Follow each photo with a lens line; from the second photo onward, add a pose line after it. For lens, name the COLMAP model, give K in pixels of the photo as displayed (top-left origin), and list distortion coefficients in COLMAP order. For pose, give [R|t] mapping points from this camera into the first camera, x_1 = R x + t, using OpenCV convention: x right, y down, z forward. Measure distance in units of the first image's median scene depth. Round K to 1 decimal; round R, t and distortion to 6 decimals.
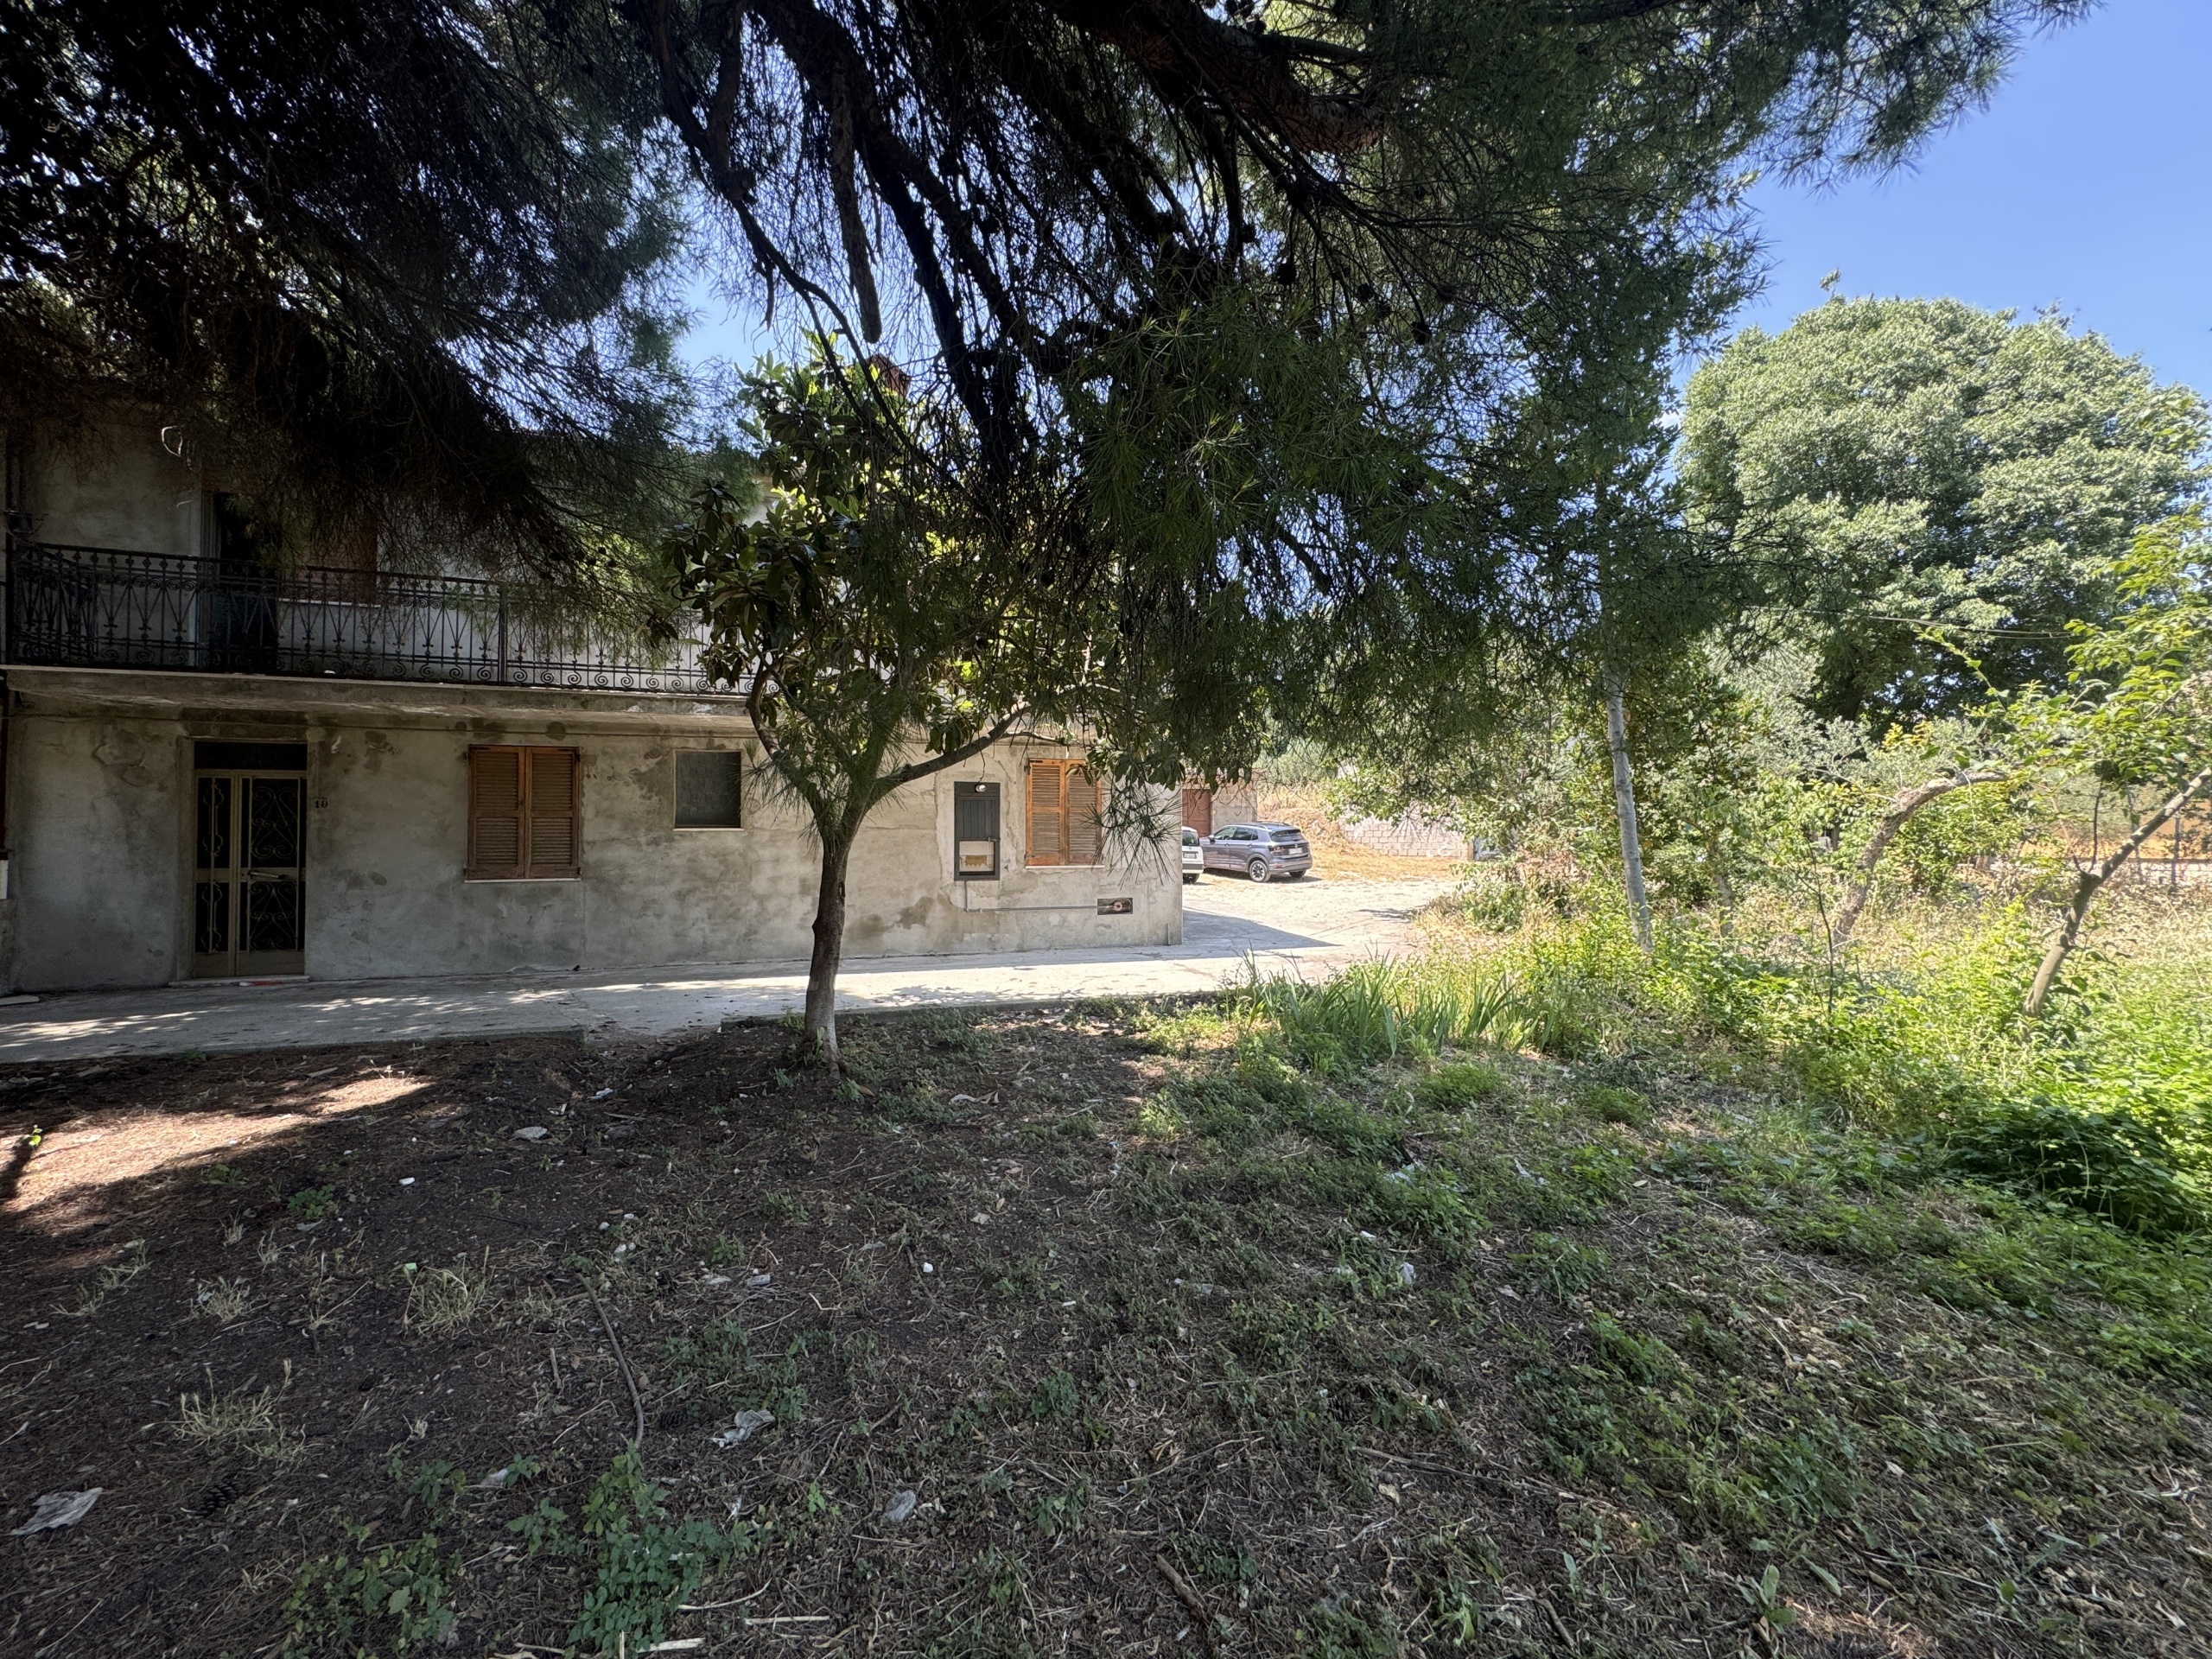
lens RADIAL K [[886.3, 0, 1107.5], [0, 886.3, 832.9], [0, 0, 1]] dist [-0.000723, 0.000512]
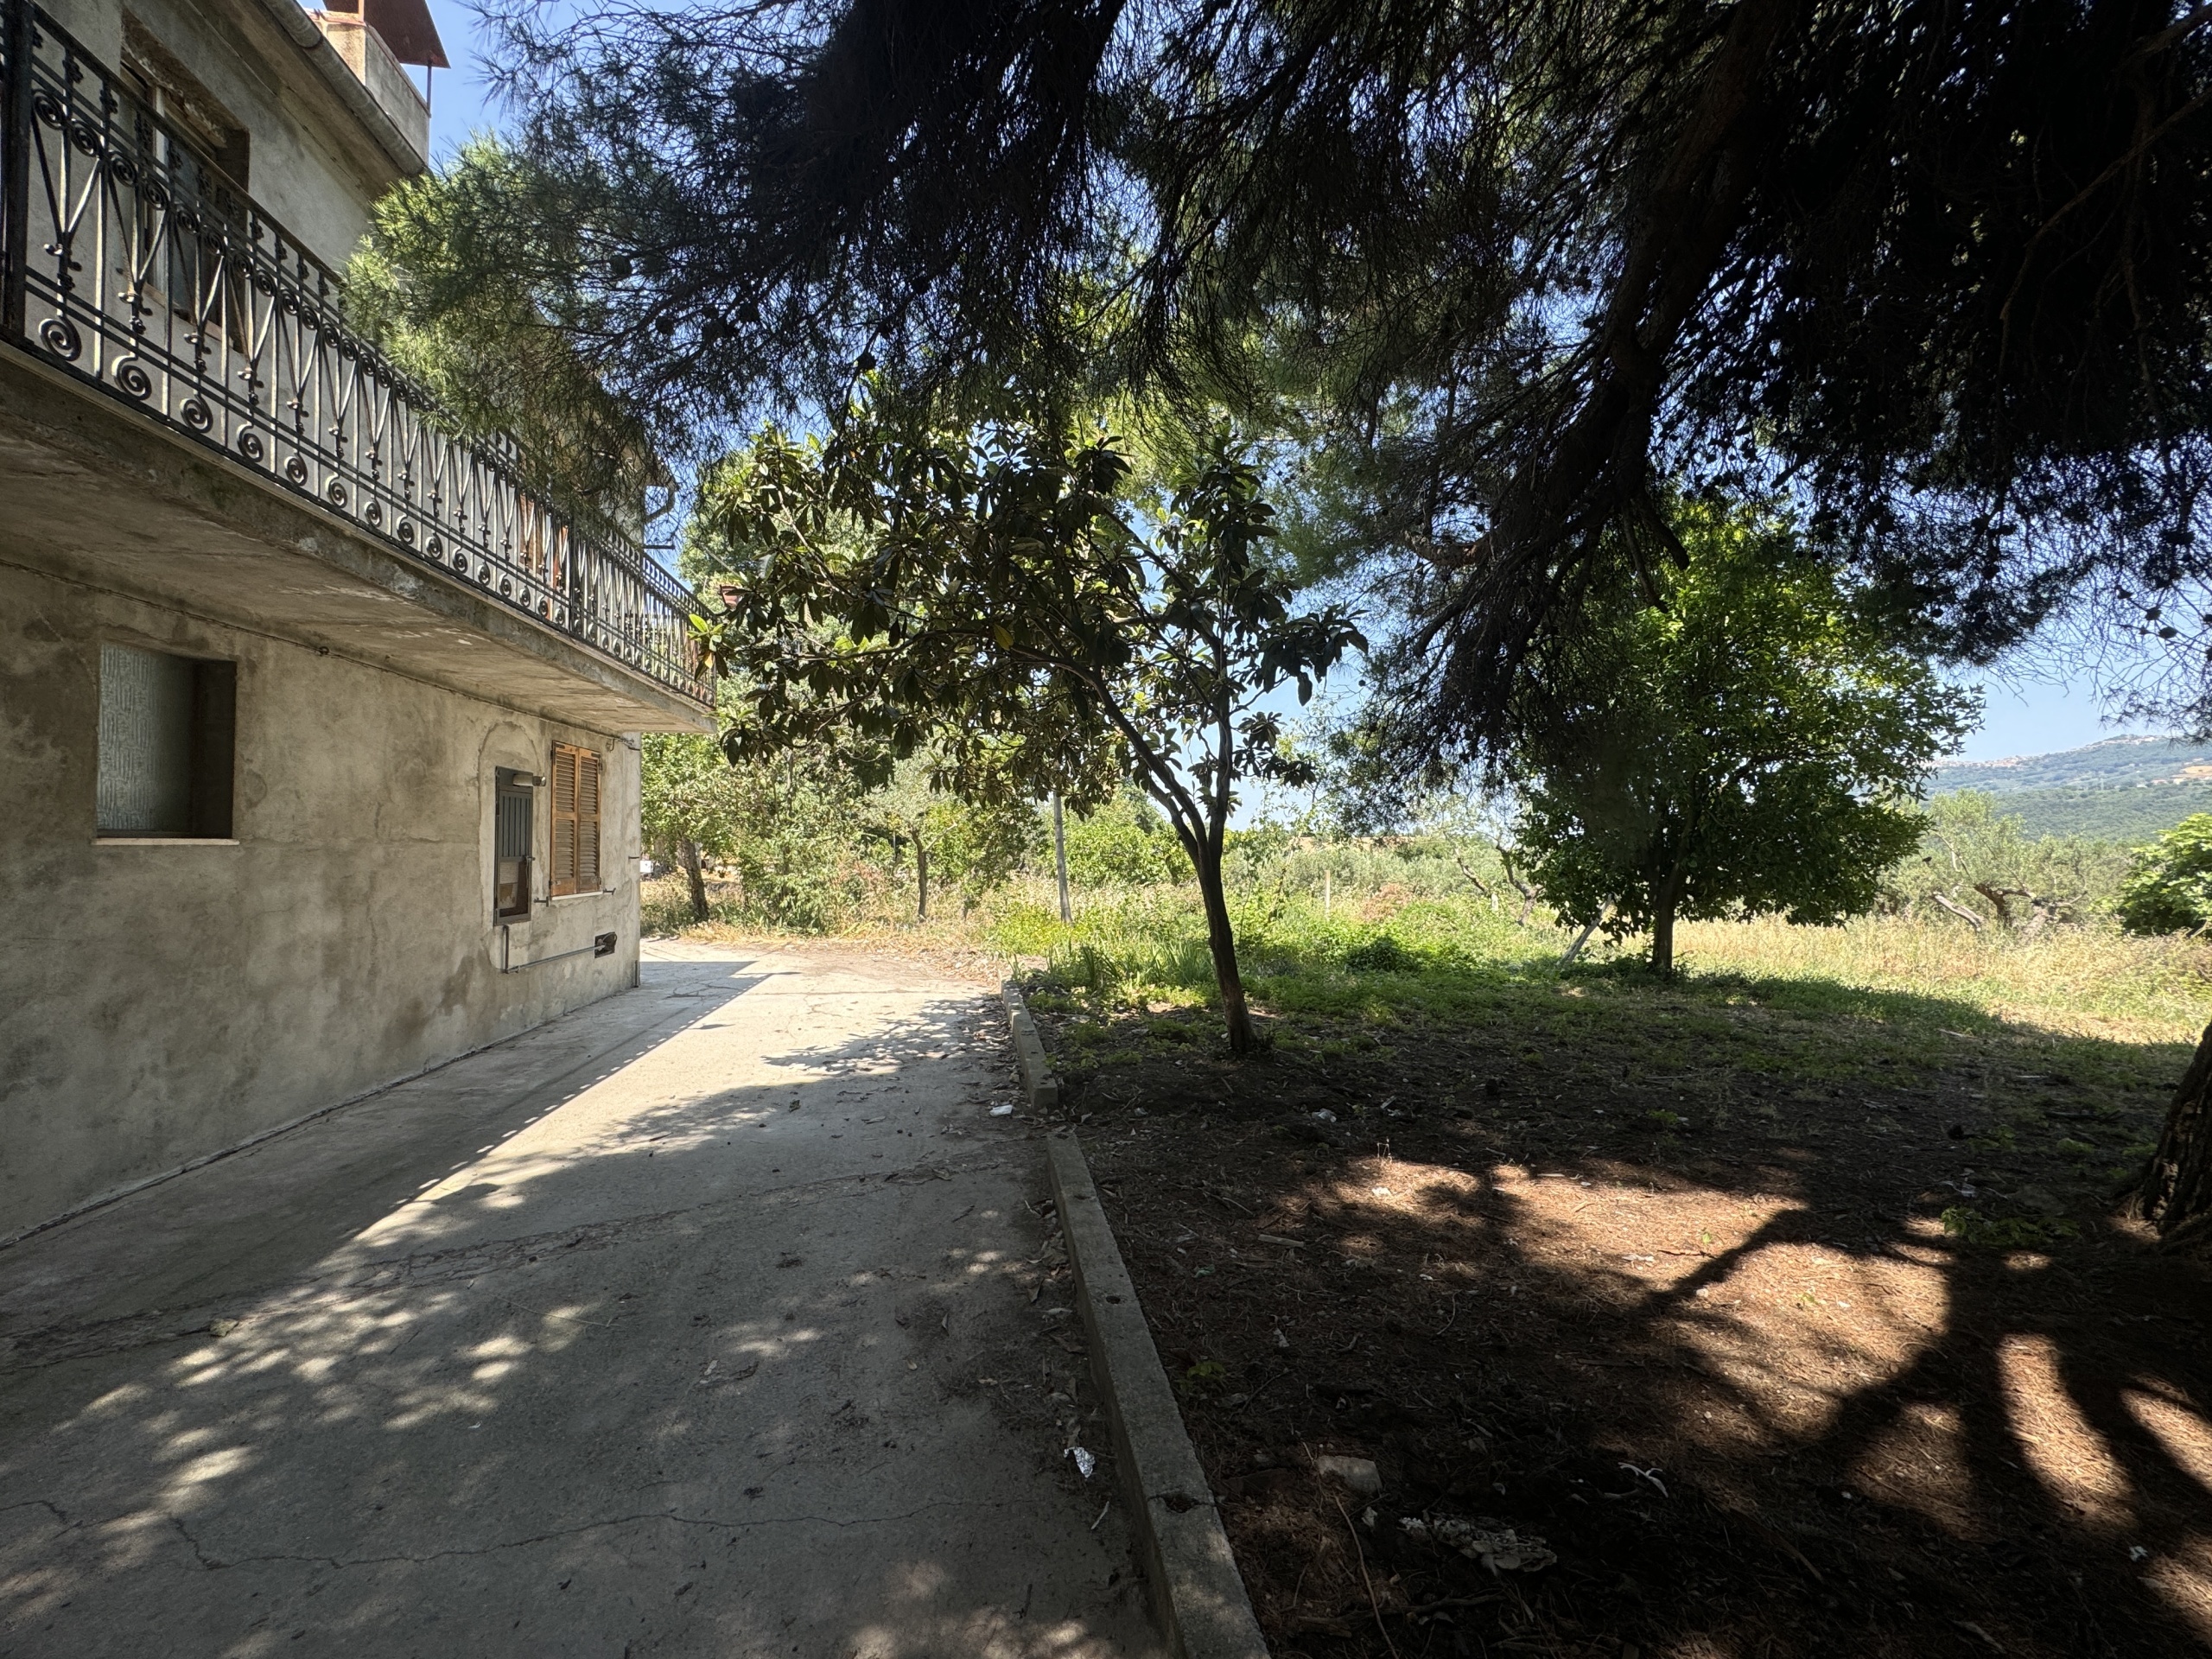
lens RADIAL K [[886.3, 0, 1107.6], [0, 886.3, 838.9], [0, 0, 1]] dist [-0.000723, 0.000512]
pose [[0.161971, 0.012282, 0.986719, -0.774562], [-0.010284, 0.999889, -0.010758, -0.005146], [-0.986742, -0.008405, 0.162079, 0.510498]]
